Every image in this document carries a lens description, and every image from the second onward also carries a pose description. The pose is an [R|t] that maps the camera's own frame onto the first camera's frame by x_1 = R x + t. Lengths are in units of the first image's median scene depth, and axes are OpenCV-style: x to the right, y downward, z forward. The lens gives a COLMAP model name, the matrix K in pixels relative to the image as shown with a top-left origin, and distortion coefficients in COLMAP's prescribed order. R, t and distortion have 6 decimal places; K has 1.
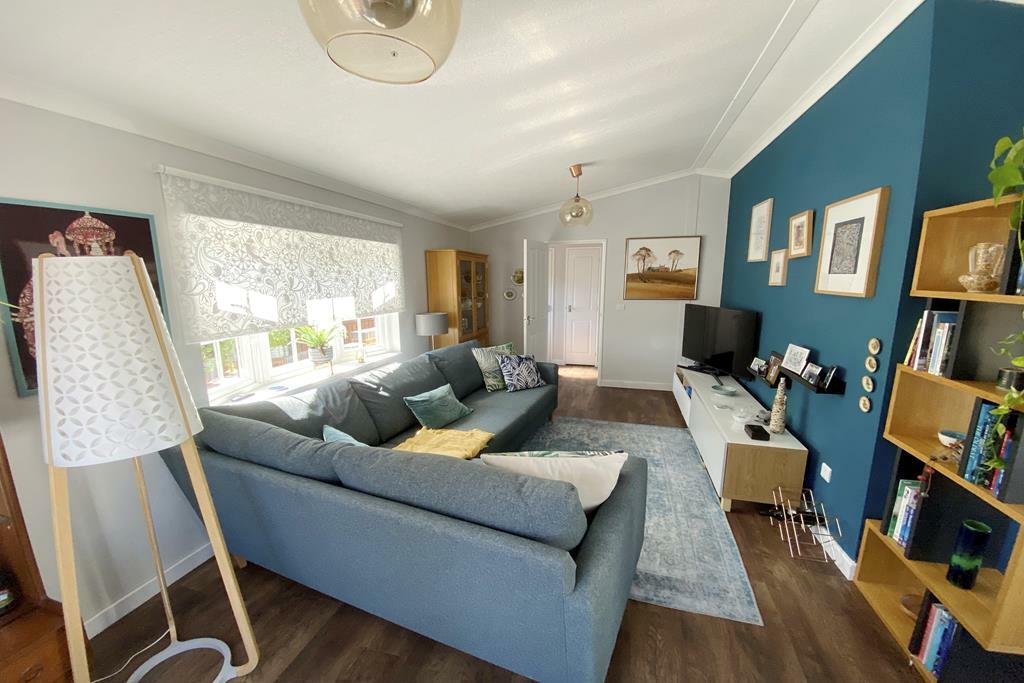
lens RADIAL K [[410.2, 0, 506.1], [0, 410.2, 357.8], [0, 0, 1]] dist [0.020741, -0.021378]
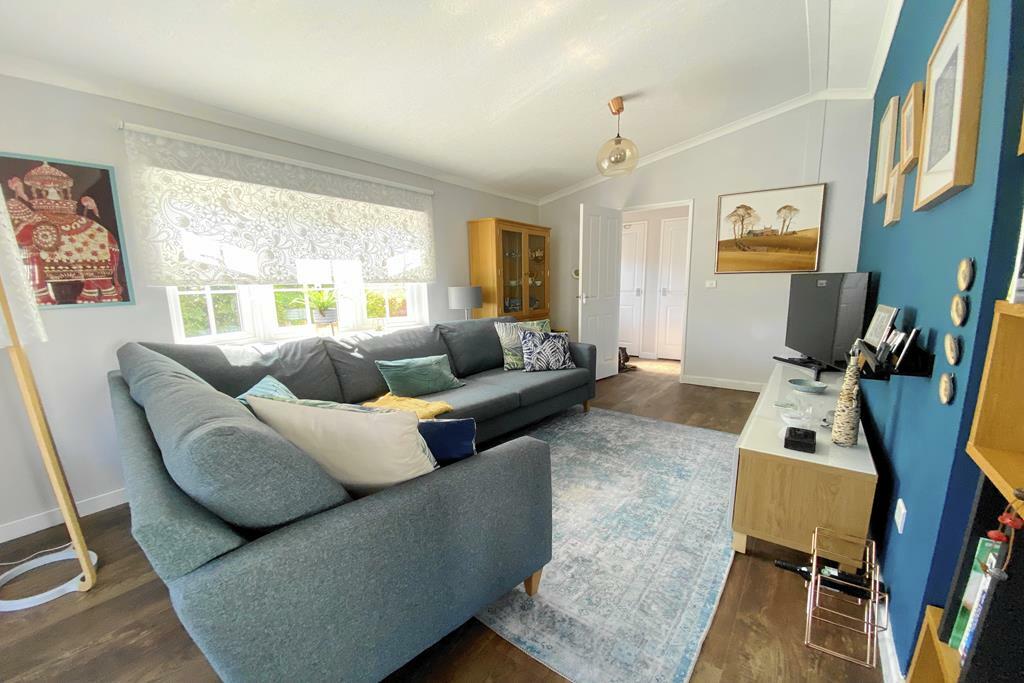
lens RADIAL K [[410.2, 0, 506.1], [0, 410.2, 357.8], [0, 0, 1]] dist [0.020741, -0.021378]
pose [[0.936309, 0.053818, -0.347029, 0.398460], [-0.055855, 0.998430, 0.004136, 0.077316], [0.346707, 0.015511, 0.937845, 0.241980]]
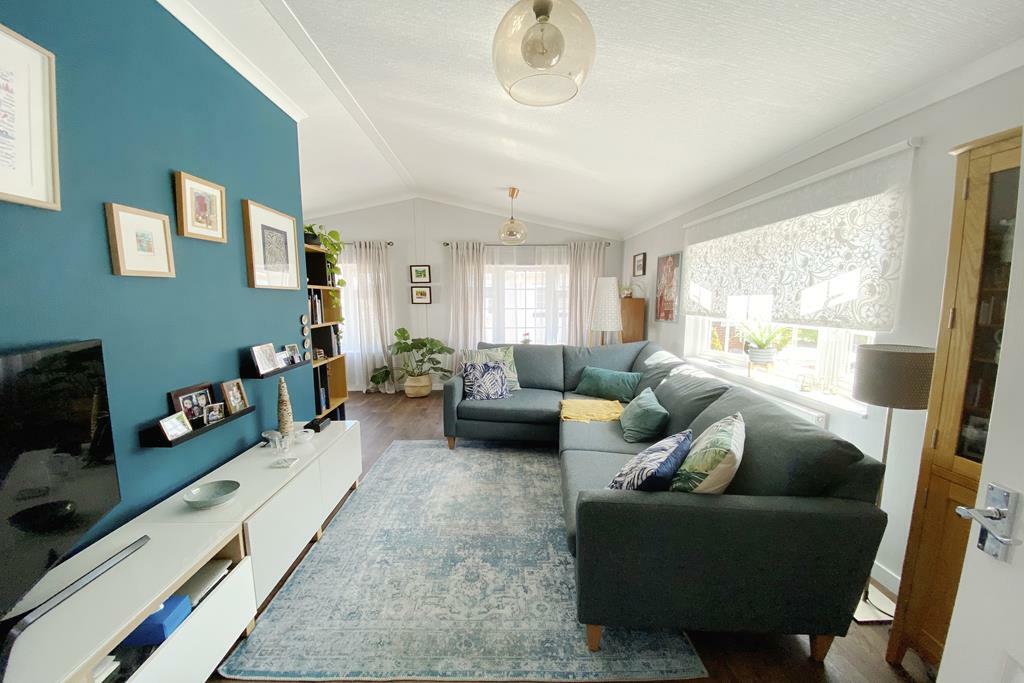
lens RADIAL K [[410.2, 0, 506.1], [0, 410.2, 357.8], [0, 0, 1]] dist [0.020741, -0.021378]
pose [[-0.956367, 0.050564, -0.287760, 0.452206], [-0.047535, 0.944859, 0.324008, -0.336954], [0.288276, 0.323549, -0.901229, 2.025608]]
